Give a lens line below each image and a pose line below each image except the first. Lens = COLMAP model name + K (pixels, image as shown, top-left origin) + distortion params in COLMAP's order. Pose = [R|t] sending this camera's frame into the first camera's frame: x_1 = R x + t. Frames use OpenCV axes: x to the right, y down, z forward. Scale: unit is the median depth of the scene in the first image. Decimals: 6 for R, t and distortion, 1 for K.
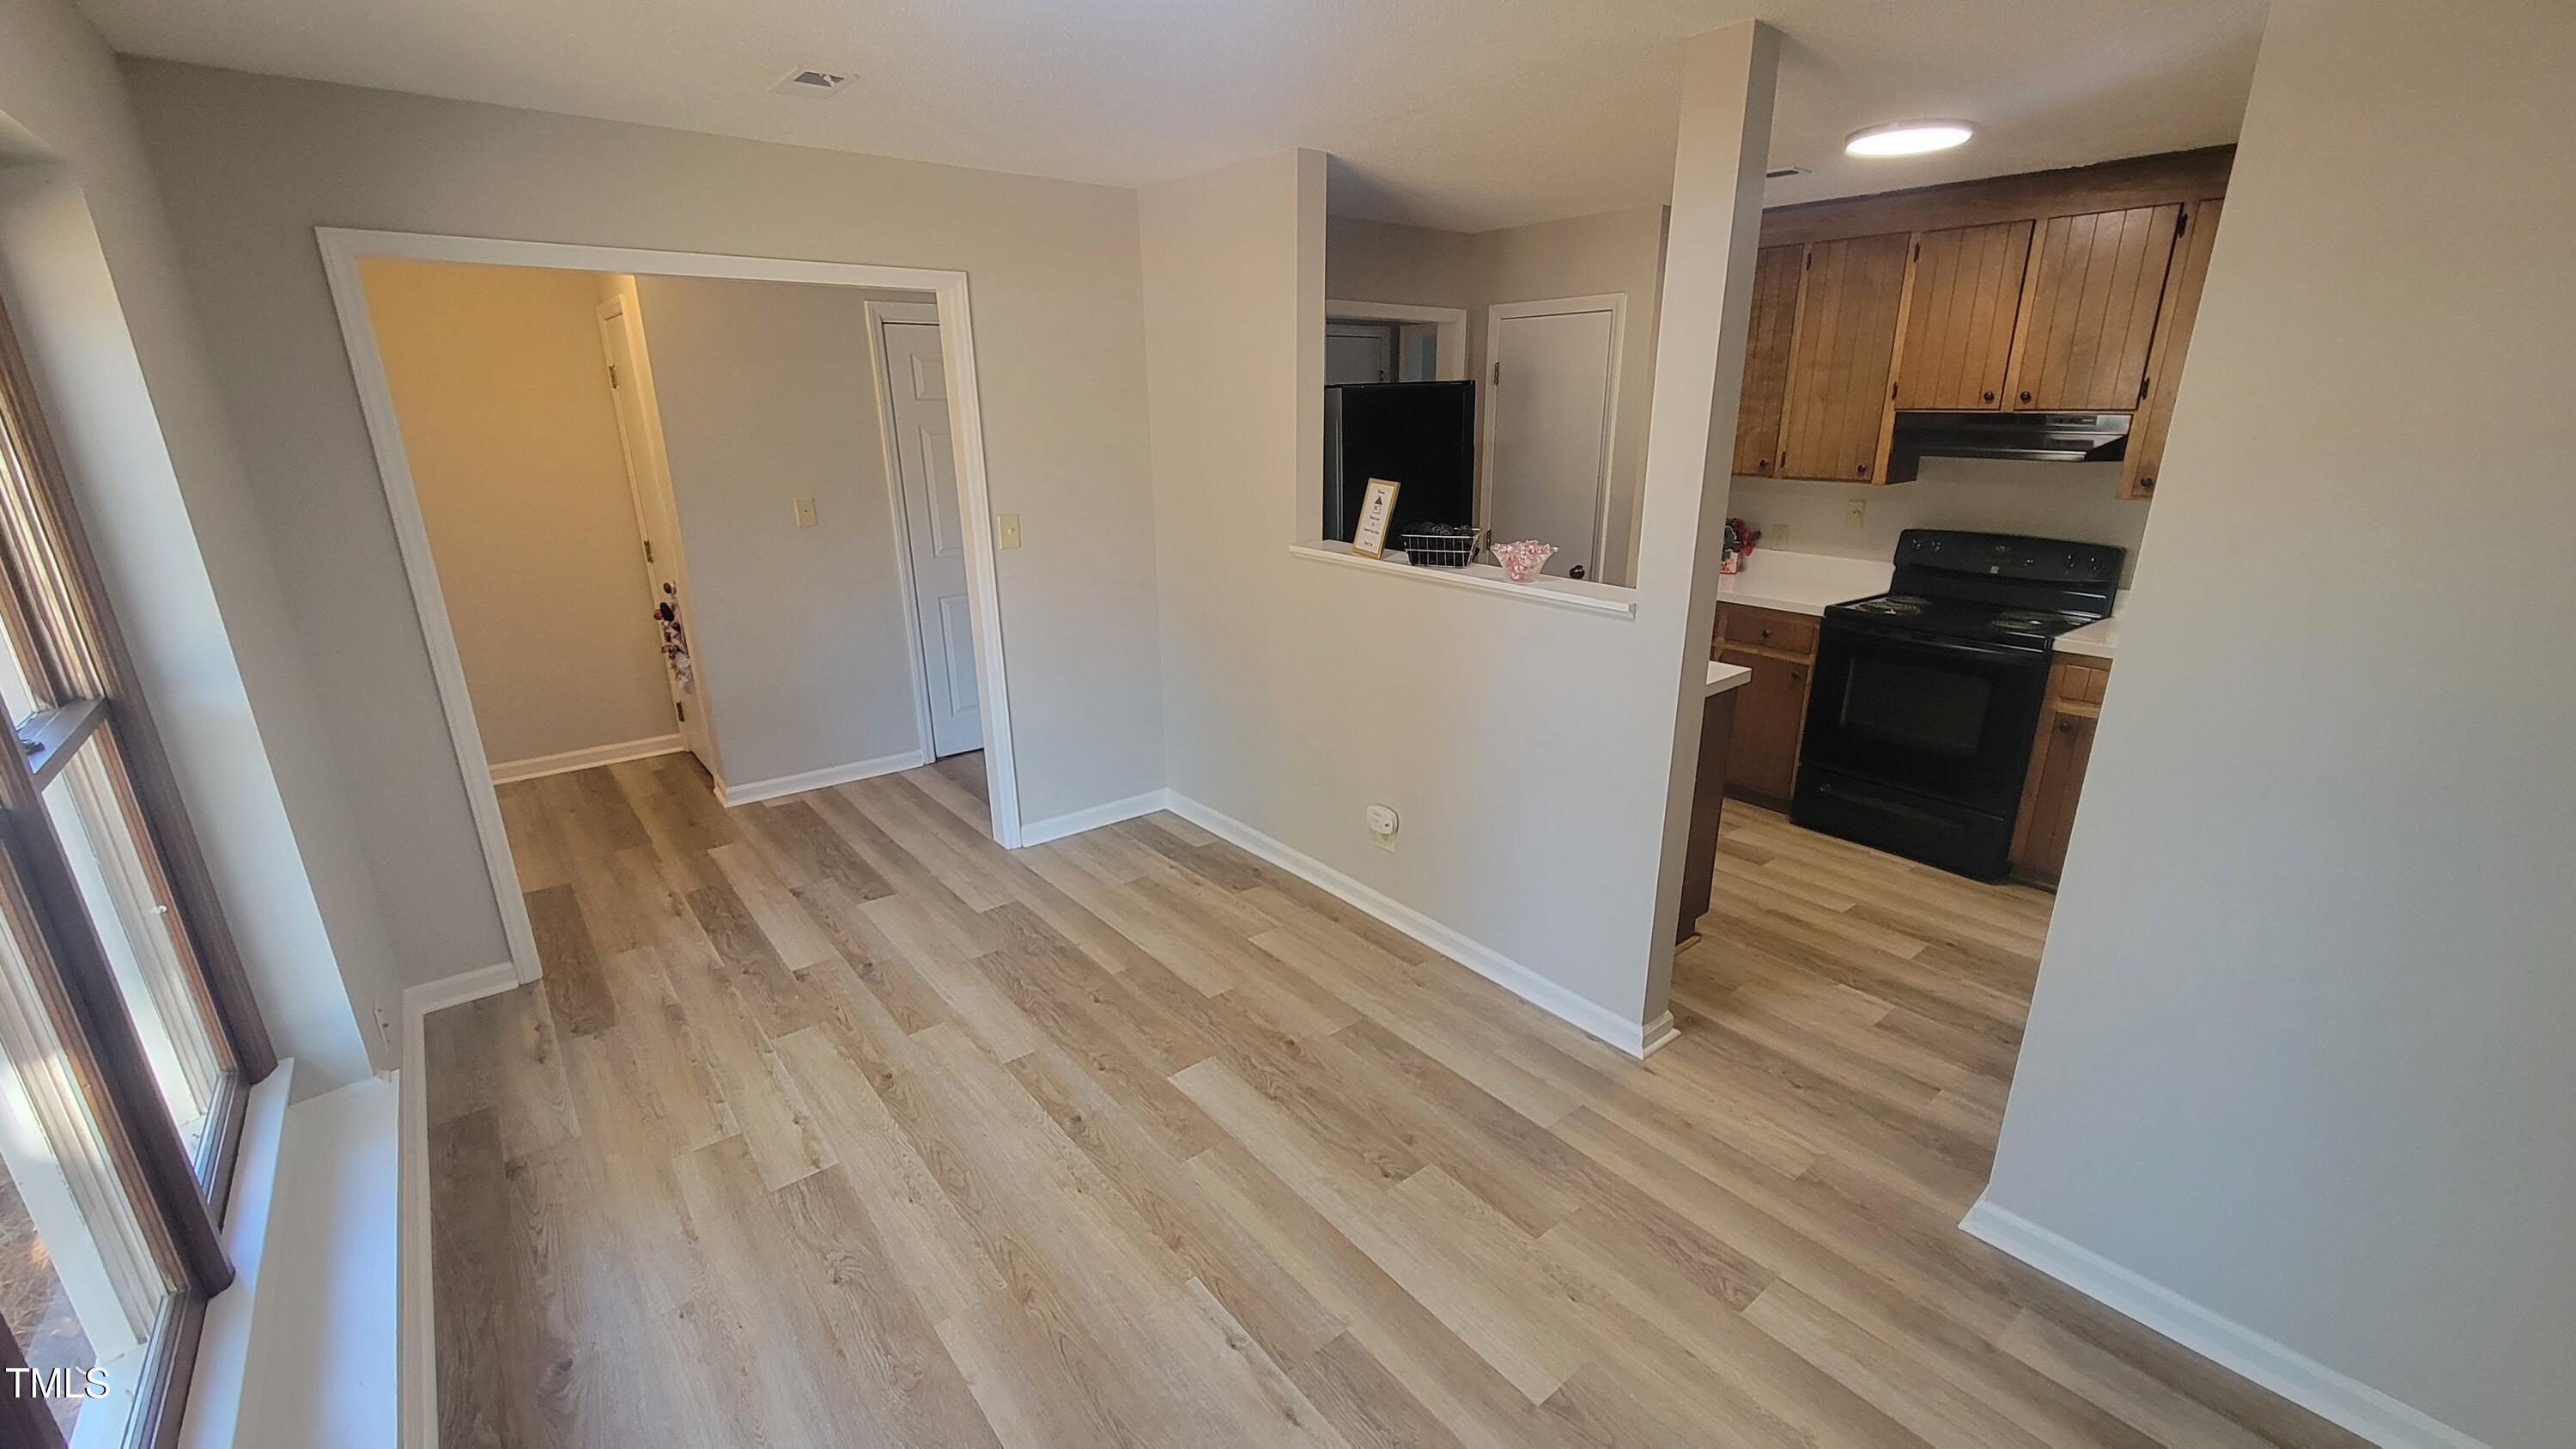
lens RADIAL K [[1049.4, 0, 1302.7], [0, 1049.4, 738.1], [0, 0, 1]] dist [0.000423, -0.000170]
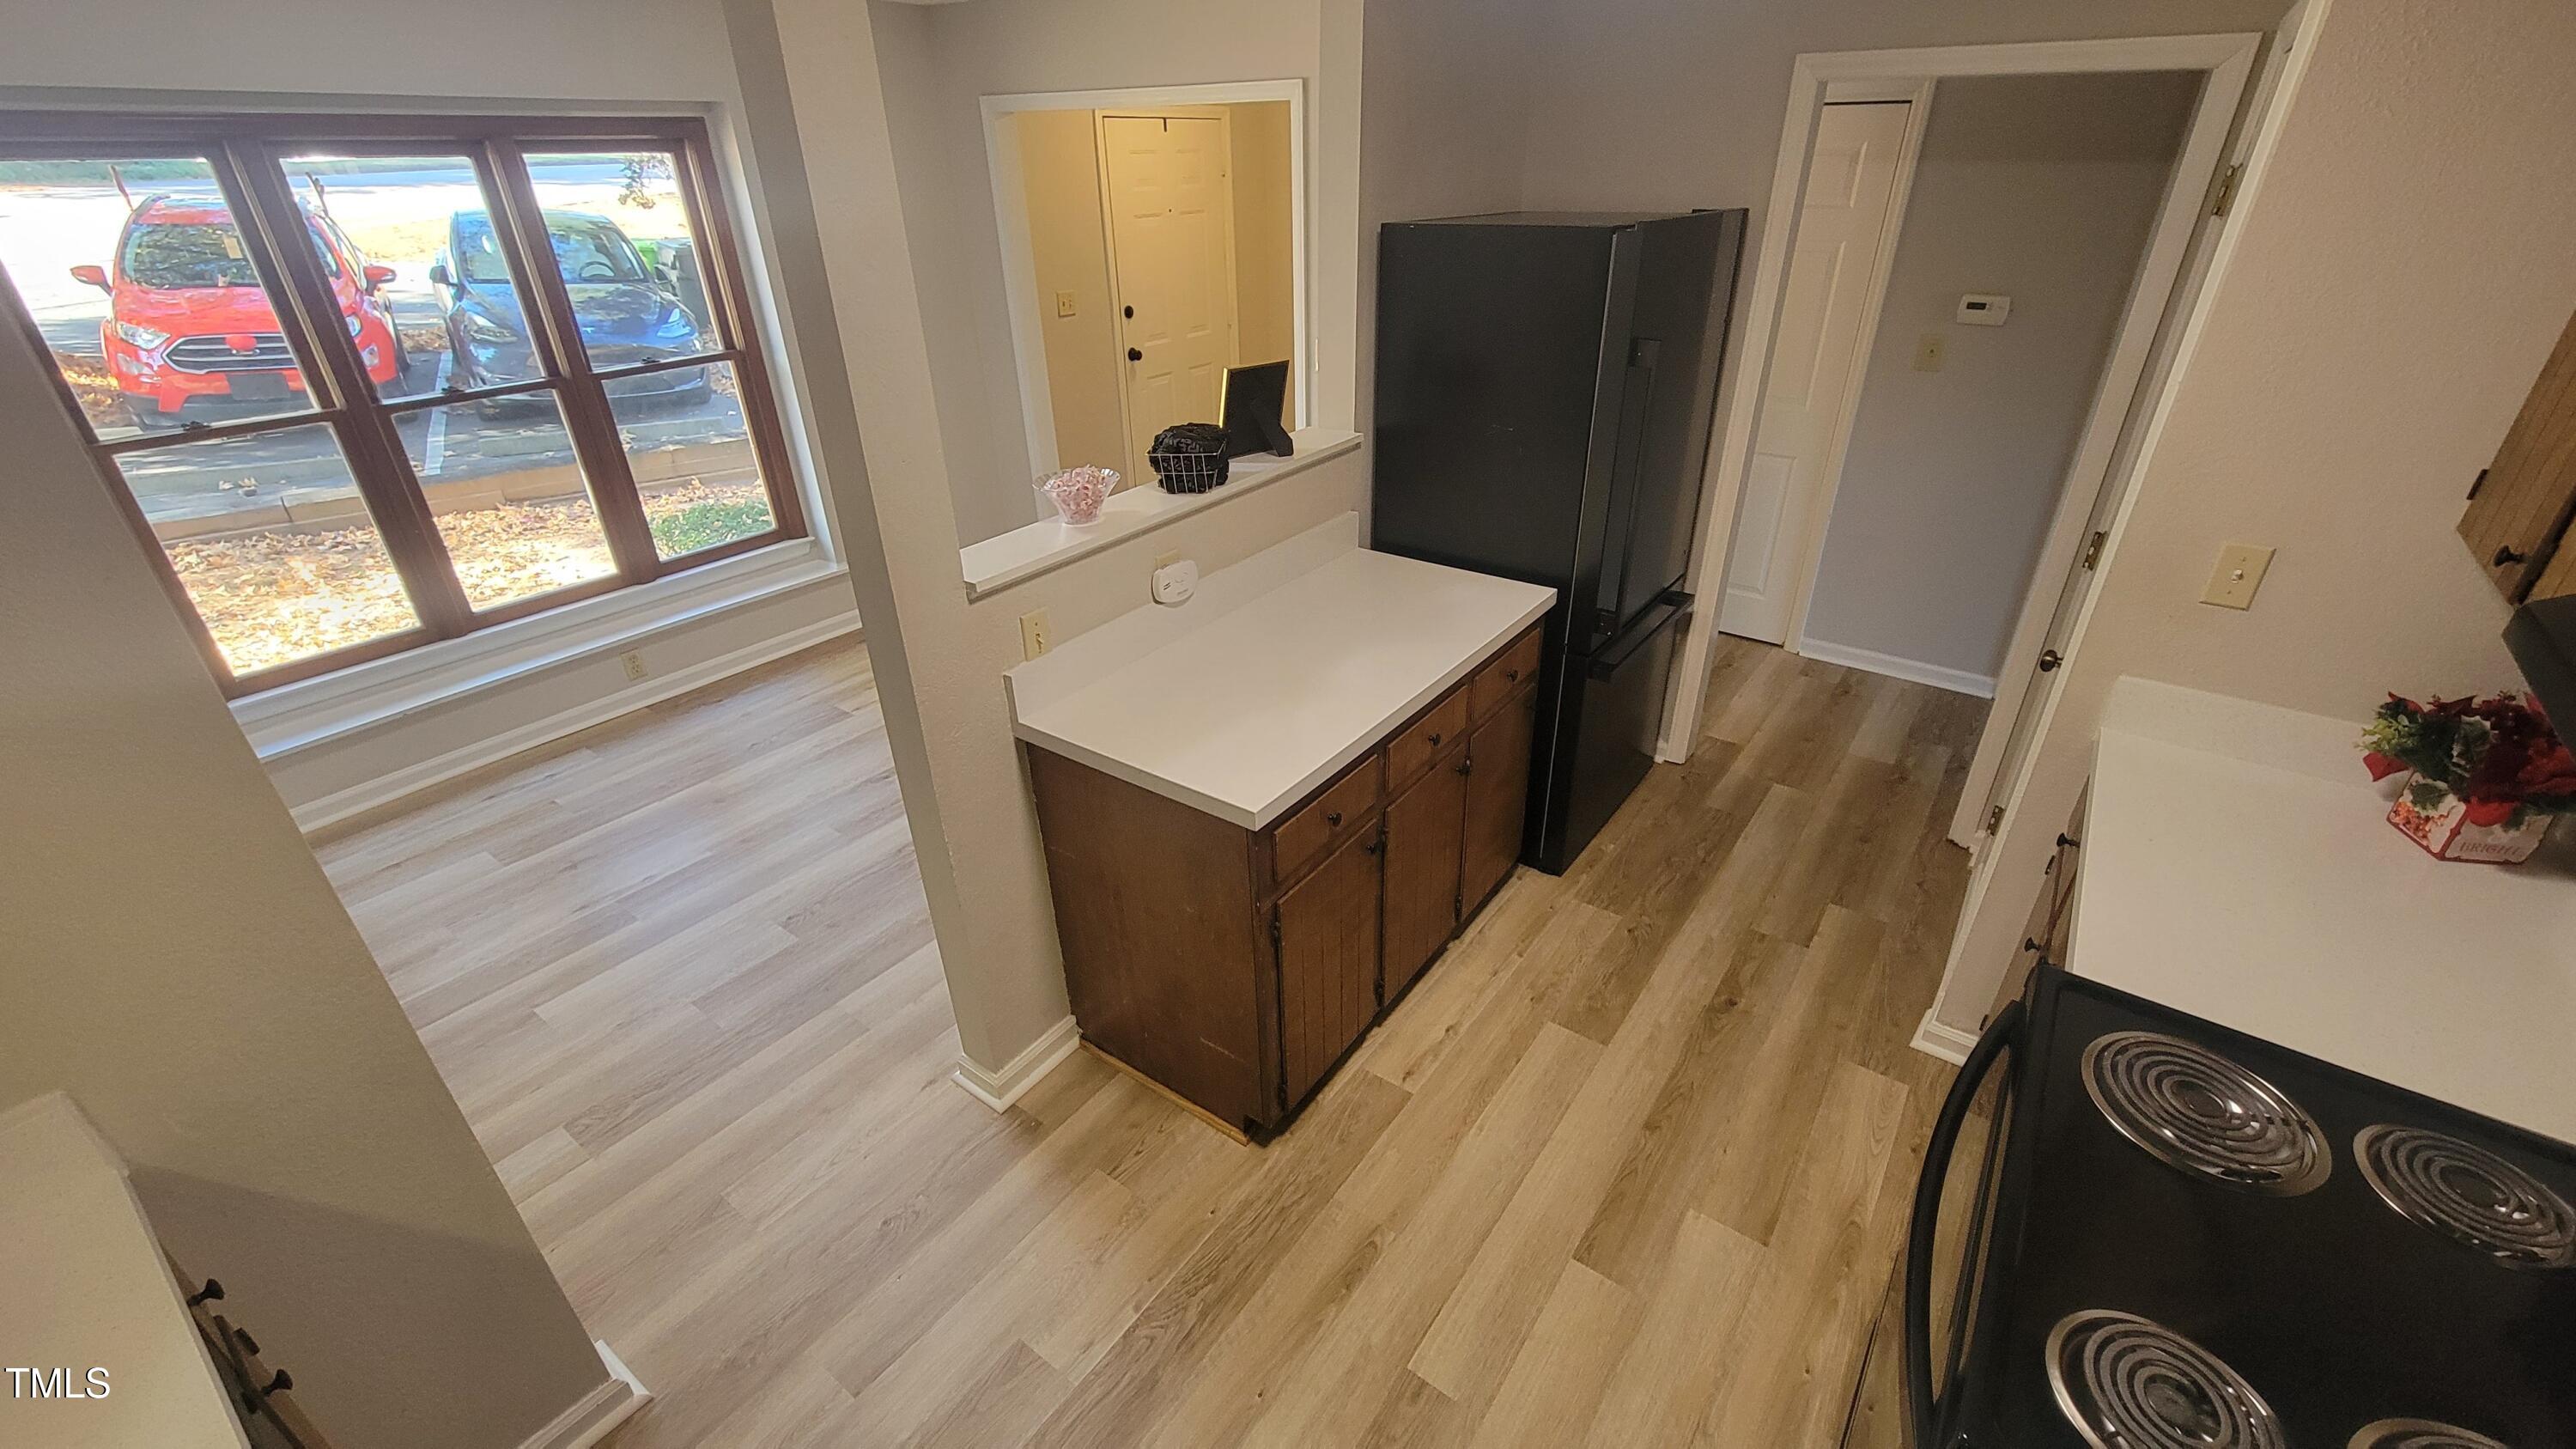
lens RADIAL K [[1049.4, 0, 1296.1], [0, 1049.4, 728.9], [0, 0, 1]] dist [0.000423, -0.000170]
pose [[0.254445, 0.467354, -0.846663, 1.044486], [-0.284271, 0.872945, 0.396430, -0.394052], [0.924364, 0.139812, 0.354971, 0.951446]]
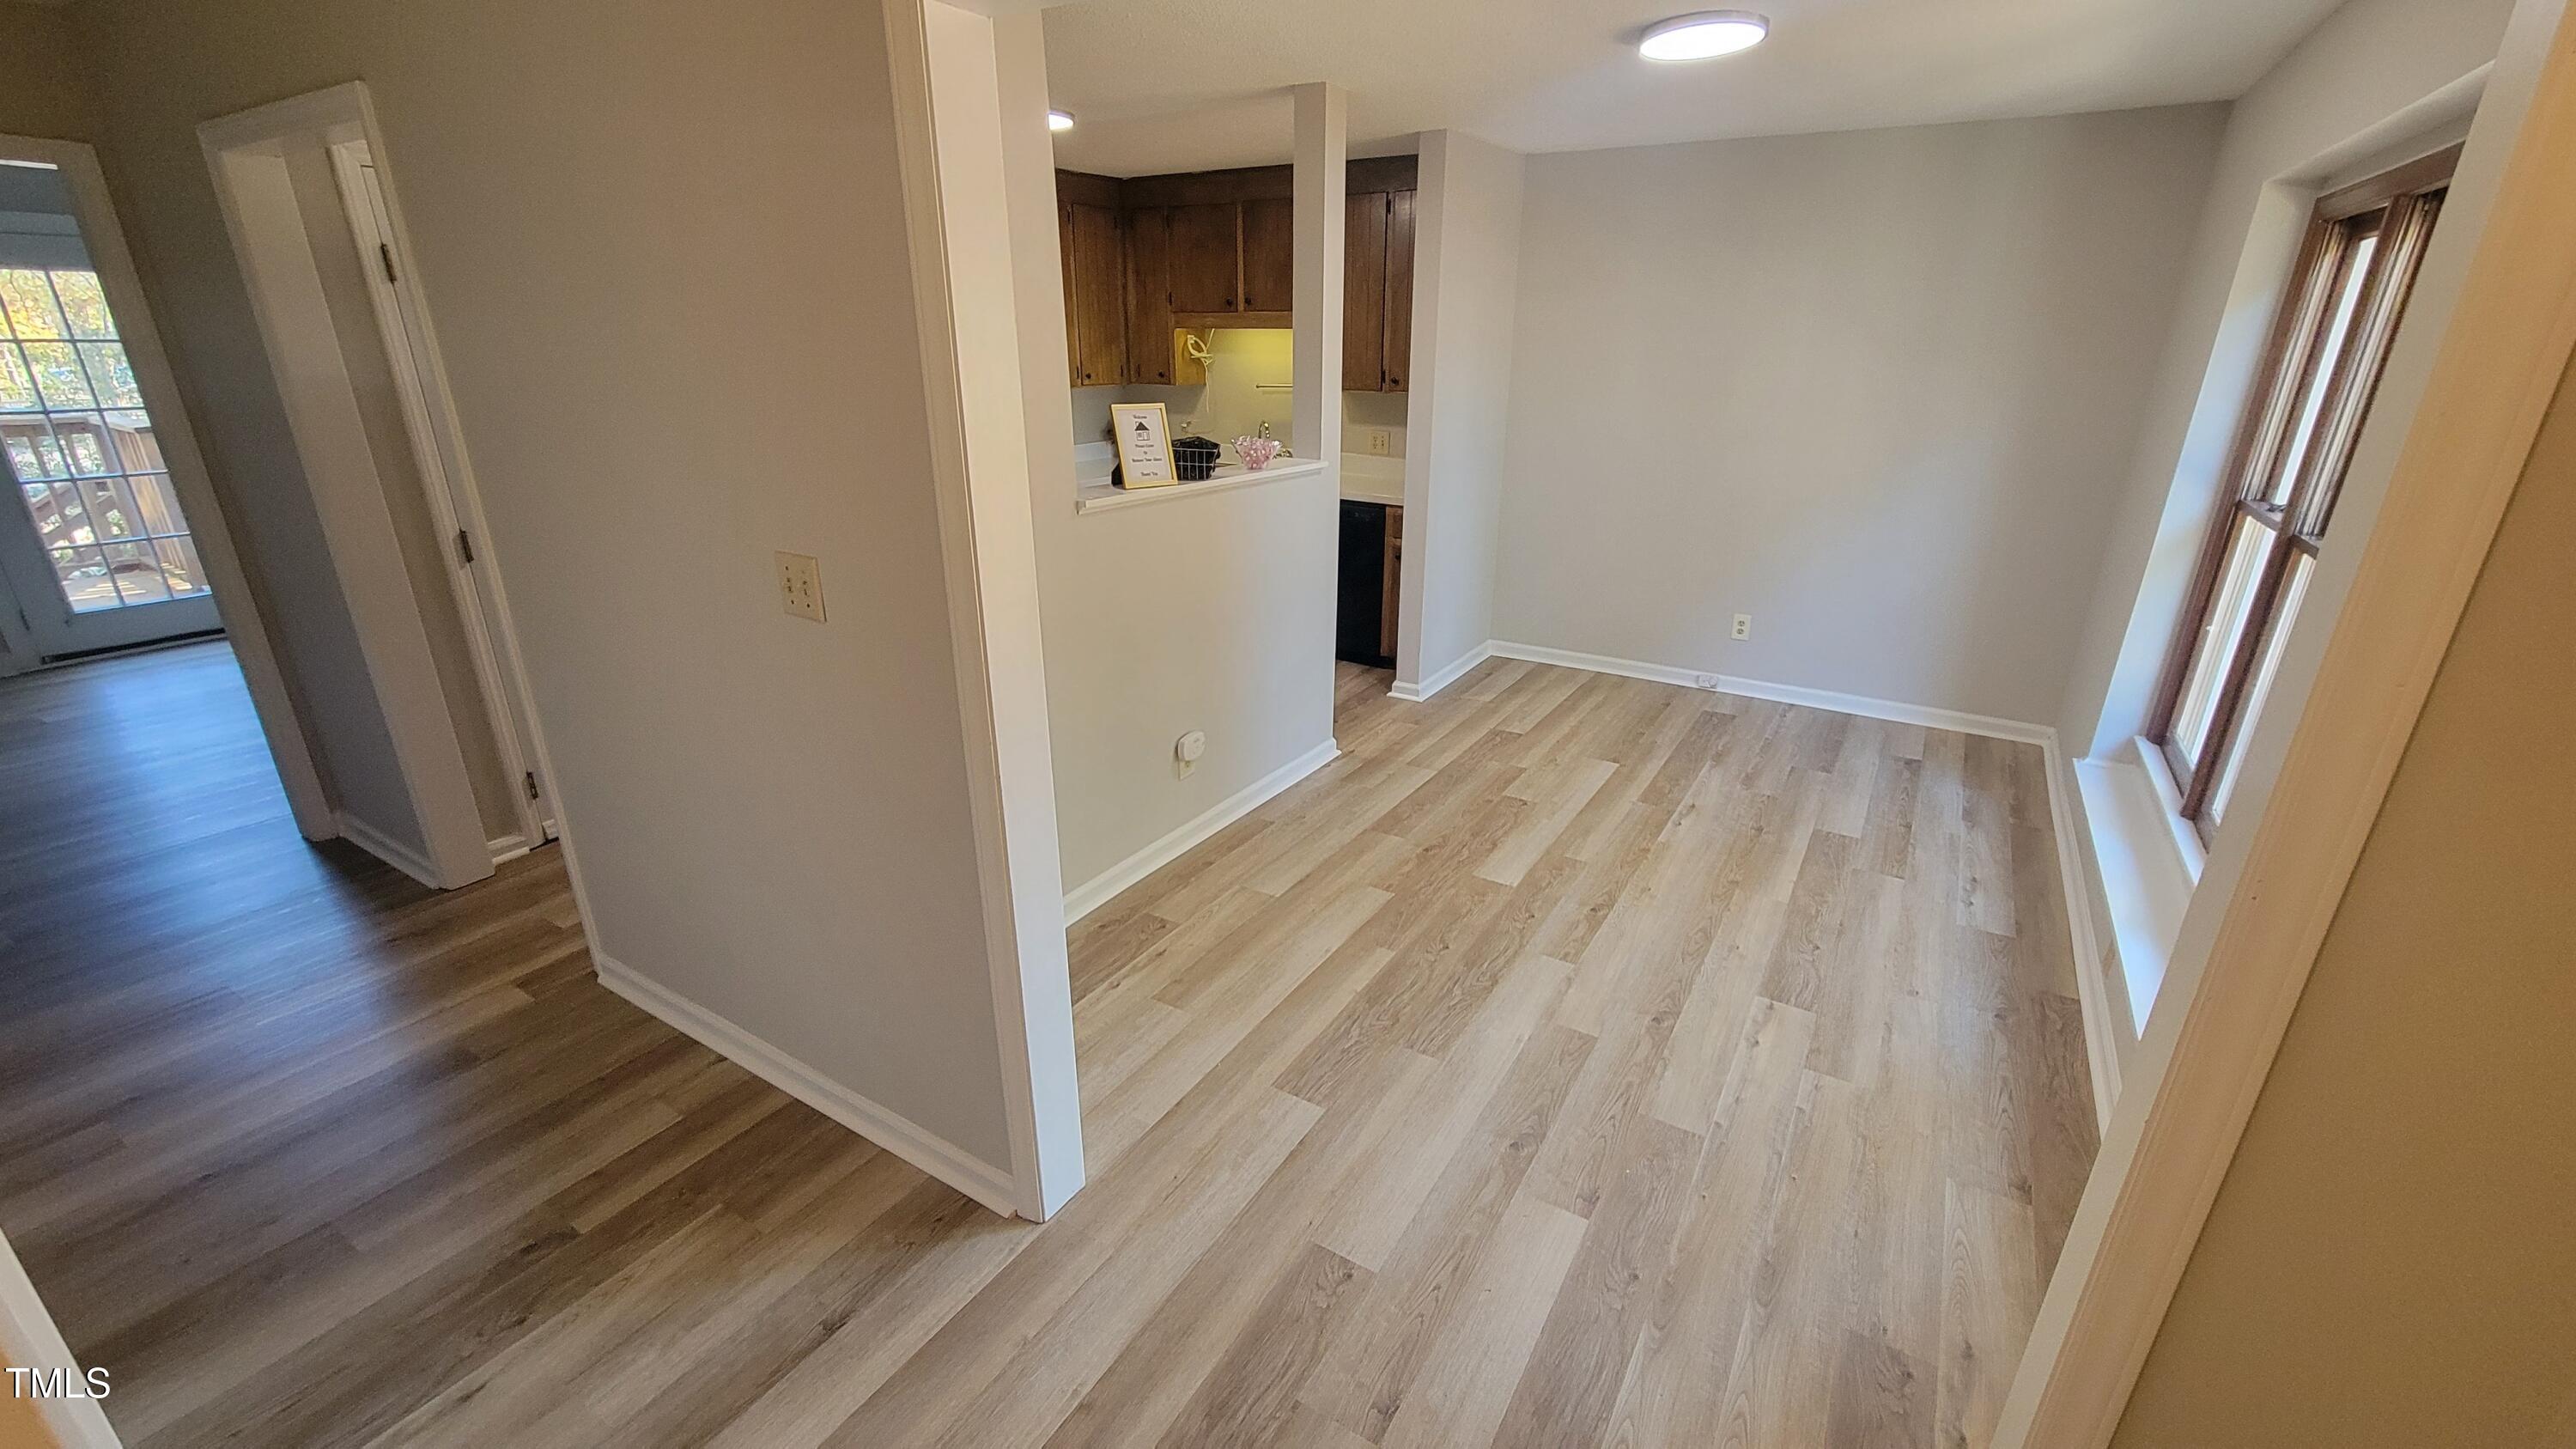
lens RADIAL K [[1049.4, 0, 1299.6], [0, 1049.4, 732.9], [0, 0, 1]] dist [0.000423, -0.000170]
pose [[-0.332118, -0.331893, 0.882918, -1.072713], [0.281889, 0.858348, 0.428692, -0.426517], [-0.900131, 0.391262, -0.191516, 1.398372]]
